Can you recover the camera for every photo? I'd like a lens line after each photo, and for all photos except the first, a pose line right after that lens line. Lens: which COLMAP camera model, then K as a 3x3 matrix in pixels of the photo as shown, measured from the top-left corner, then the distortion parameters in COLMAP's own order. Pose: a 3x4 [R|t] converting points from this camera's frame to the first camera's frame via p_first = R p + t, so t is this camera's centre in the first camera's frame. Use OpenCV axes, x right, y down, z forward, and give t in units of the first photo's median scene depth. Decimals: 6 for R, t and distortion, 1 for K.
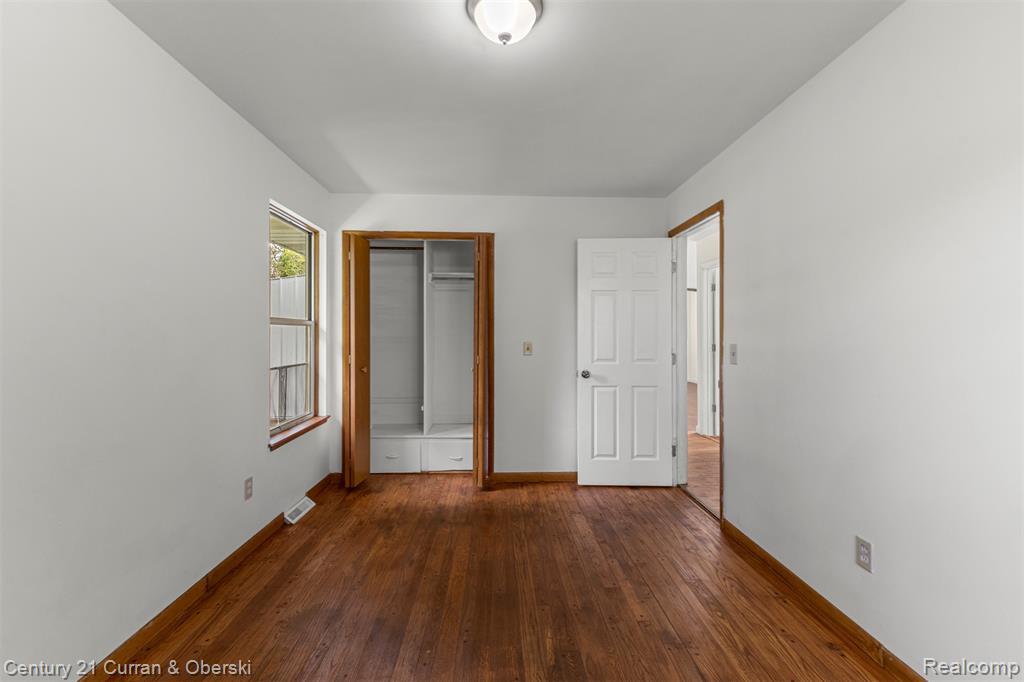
lens RADIAL K [[442.6, 0, 511.9], [0, 442.6, 337.6], [0, 0, 1]] dist [0.005136, -0.000097]
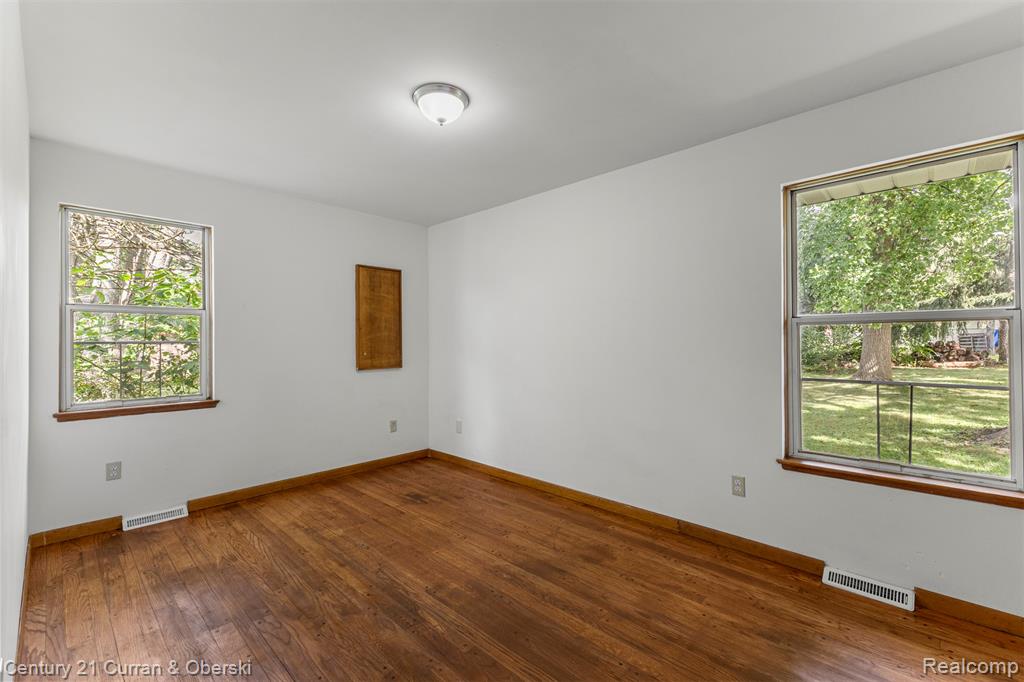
lens RADIAL K [[442.6, 0, 511.9], [0, 442.6, 337.6], [0, 0, 1]] dist [0.005136, -0.000097]
pose [[-0.717983, -0.002149, -0.696057, 0.570708], [-0.002461, 0.999997, -0.000549, -0.003728], [0.696056, 0.001318, -0.717986, 1.554805]]
